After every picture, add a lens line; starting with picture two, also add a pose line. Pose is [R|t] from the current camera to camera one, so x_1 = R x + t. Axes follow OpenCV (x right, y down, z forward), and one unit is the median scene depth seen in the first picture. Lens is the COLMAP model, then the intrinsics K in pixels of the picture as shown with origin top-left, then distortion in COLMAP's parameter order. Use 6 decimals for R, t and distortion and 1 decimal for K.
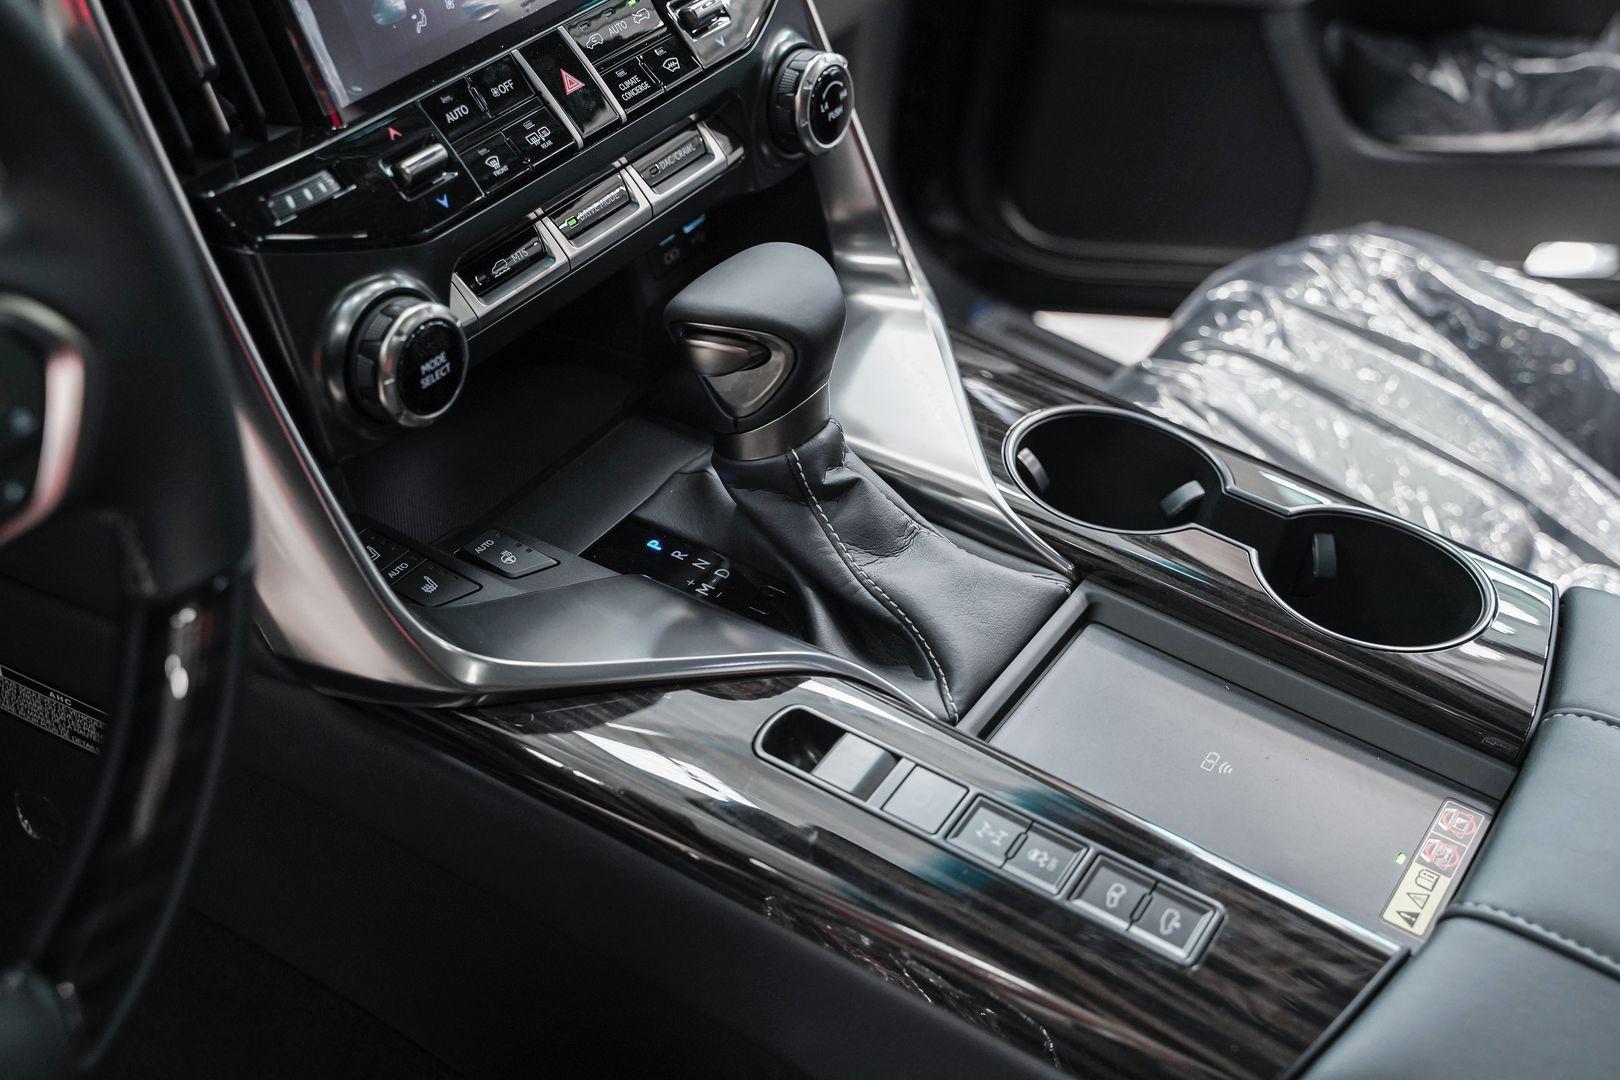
lens RADIAL K [[1966.1, 0, 810.0], [0, 1966.1, 540.0], [0, 0, 1]] dist [0.047108, 0.025965]
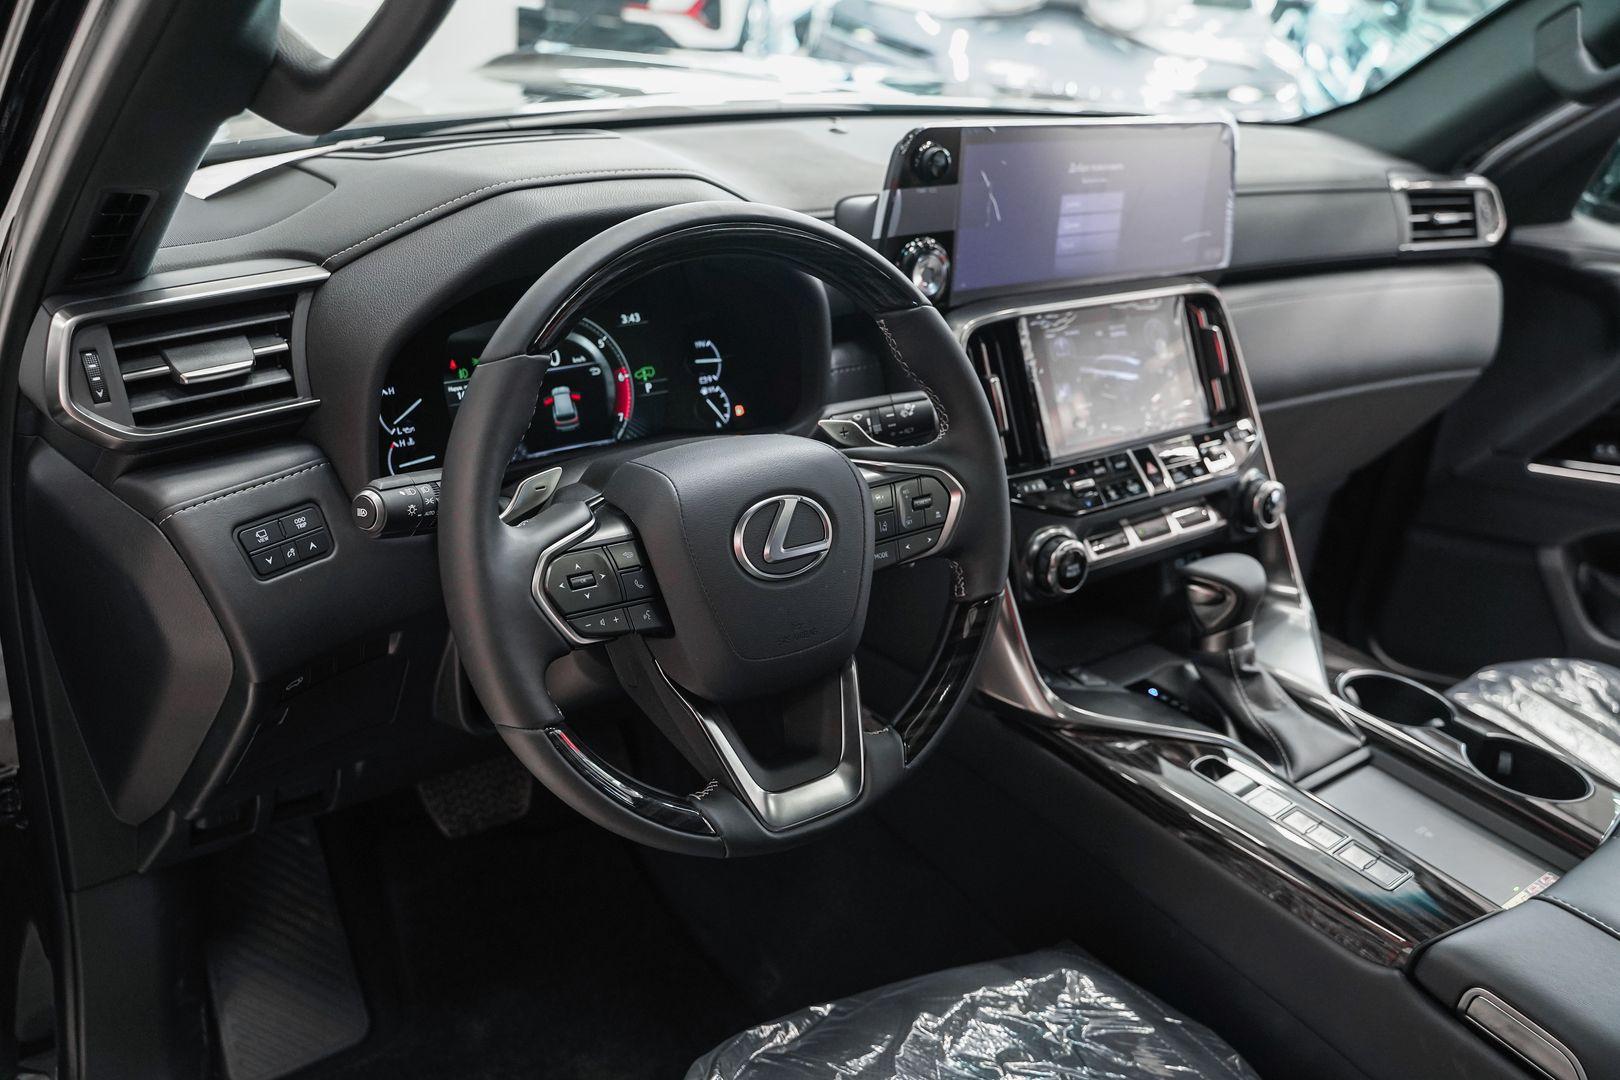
lens RADIAL K [[1267.9, 0, 810.0], [0, 1267.9, 540.0], [0, 0, 1]] dist [-0.149882, 0.113283]
pose [[0.927611, 0.136554, -0.347694, 0.021412], [-0.223626, 0.948570, -0.224066, 0.236719], [0.299215, 0.285600, 0.910441, -0.350654]]
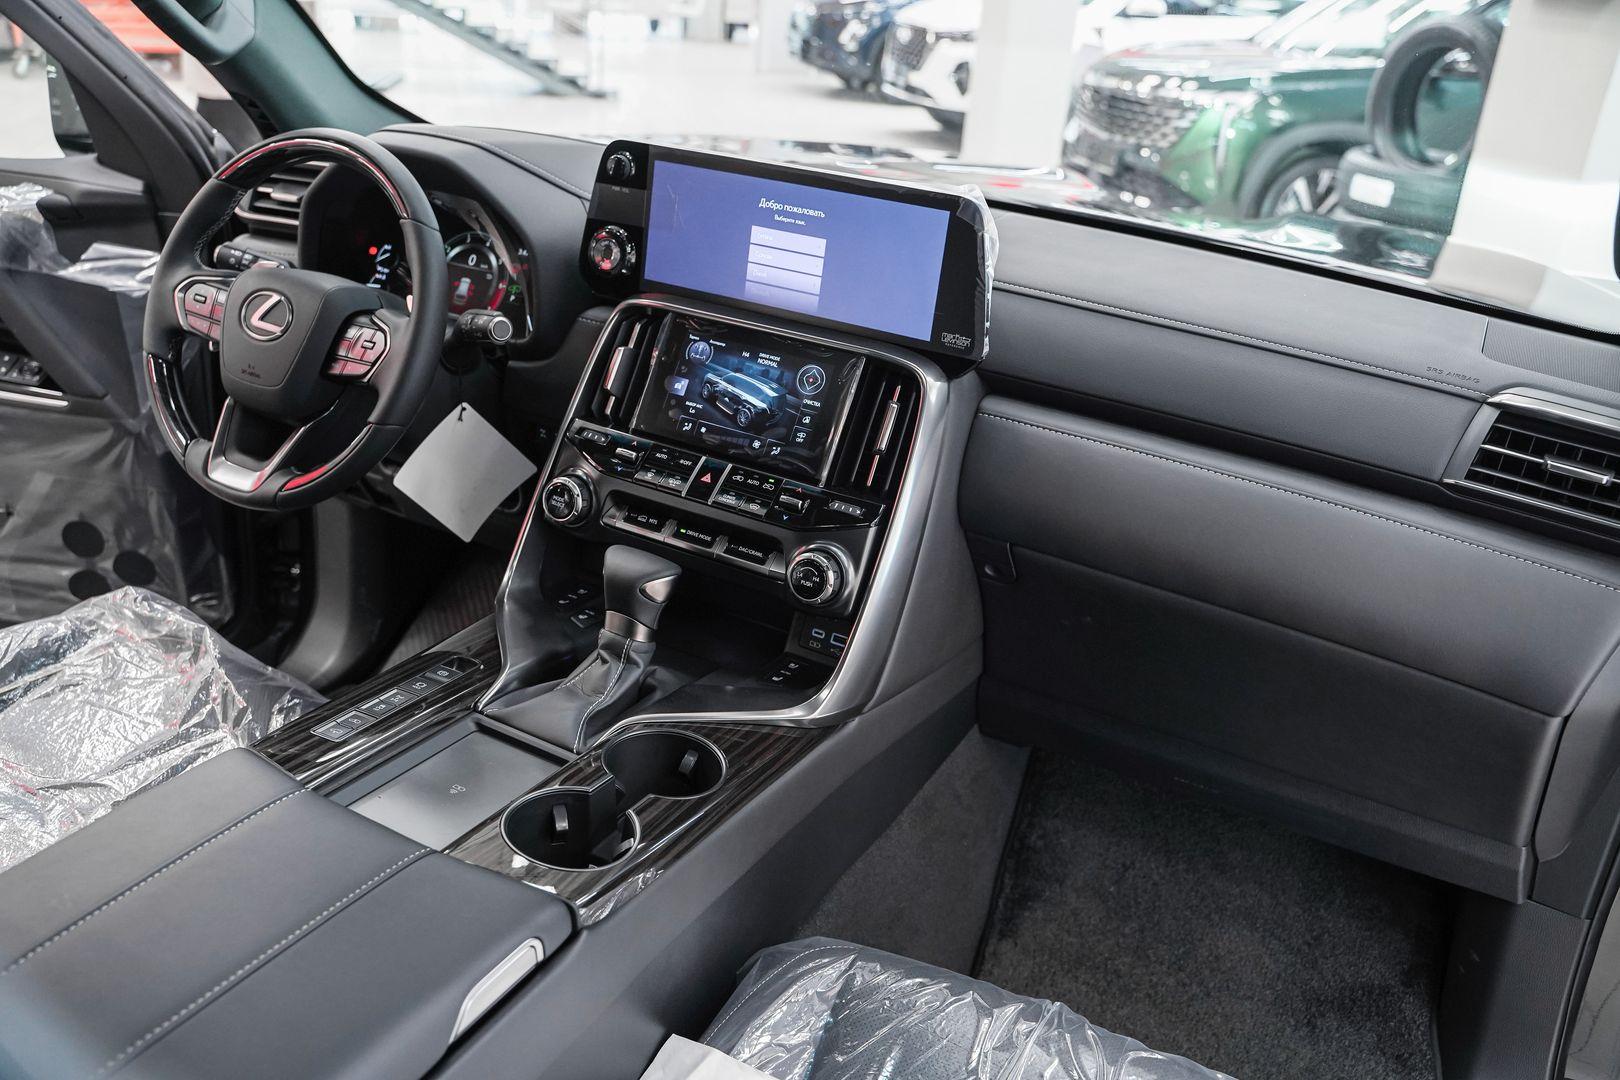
lens RADIAL K [[1267.9, 0, 810.0], [0, 1267.9, 540.0], [0, 0, 1]] dist [-0.149882, 0.113283]
pose [[0.157833, 0.333979, -0.929272, 1.313442], [-0.702353, 0.699465, 0.132095, -0.469033], [0.694110, 0.631828, 0.344970, 0.624578]]
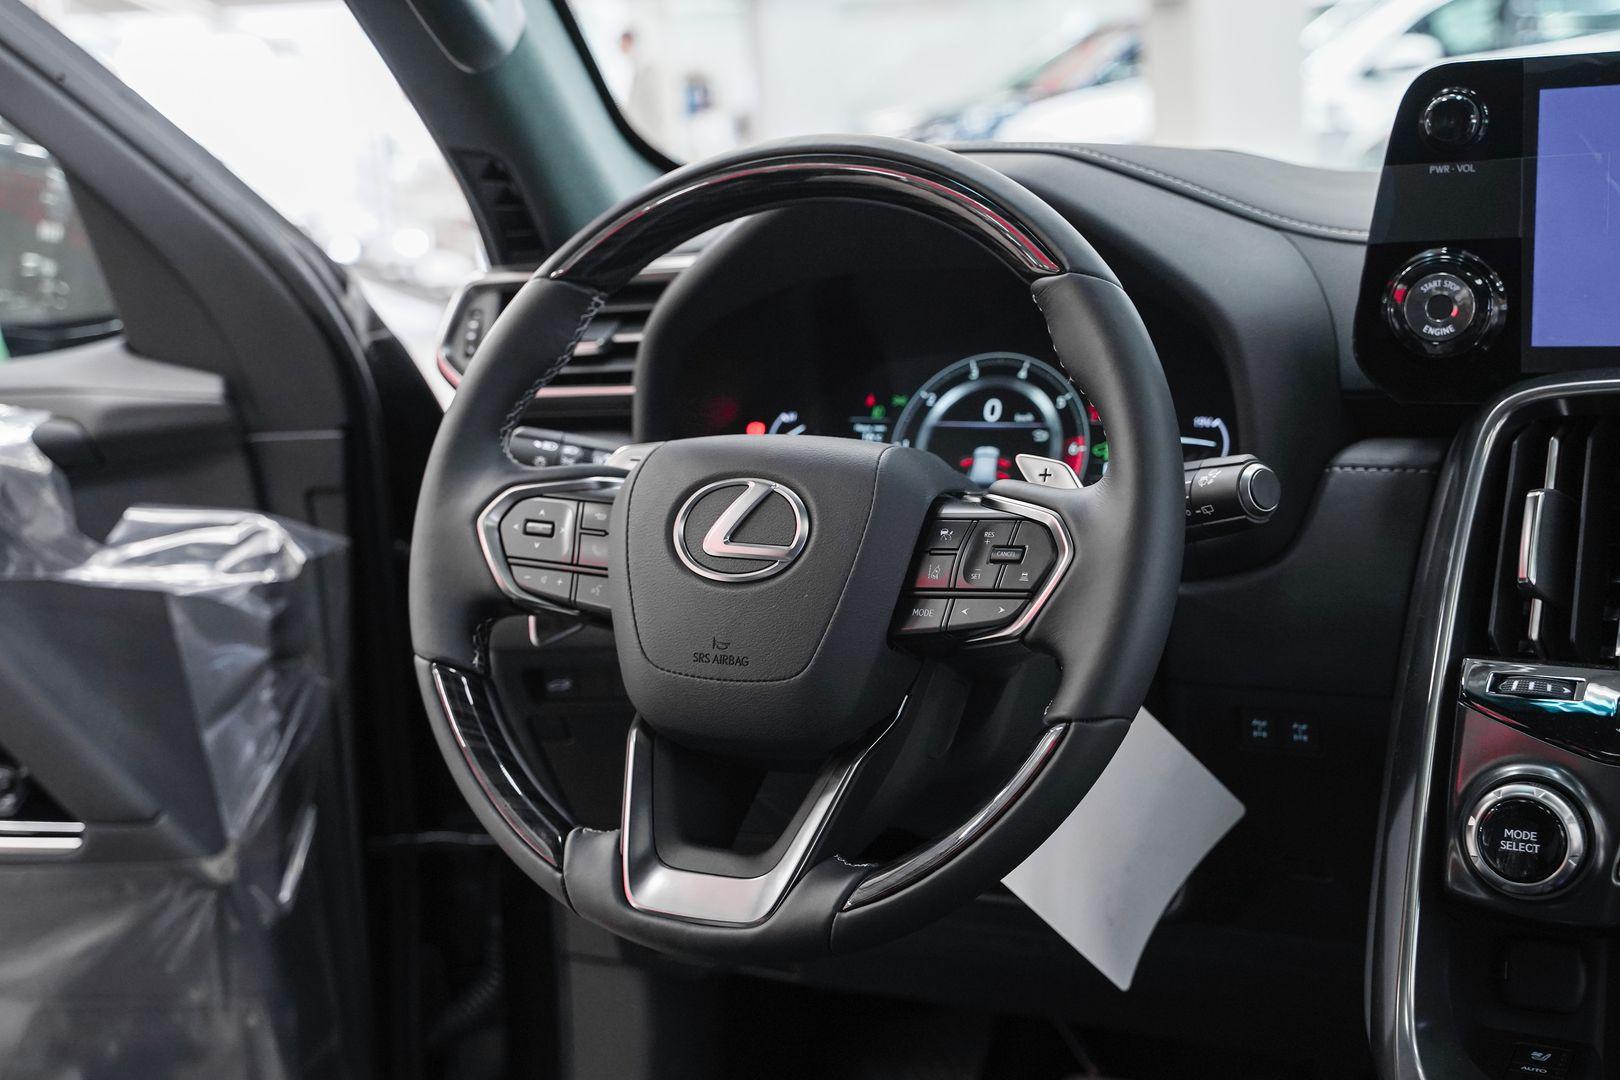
lens RADIAL K [[2032.3, 0, 809.8], [0, 2032.3, 498.5], [0, 0, 1]] dist [0.029405, 0.052151]
pose [[0.155664, 0.073780, -0.985051, 0.815244], [-0.589071, 0.807423, -0.032613, 0.027849], [0.792947, 0.585341, 0.169148, 0.324881]]
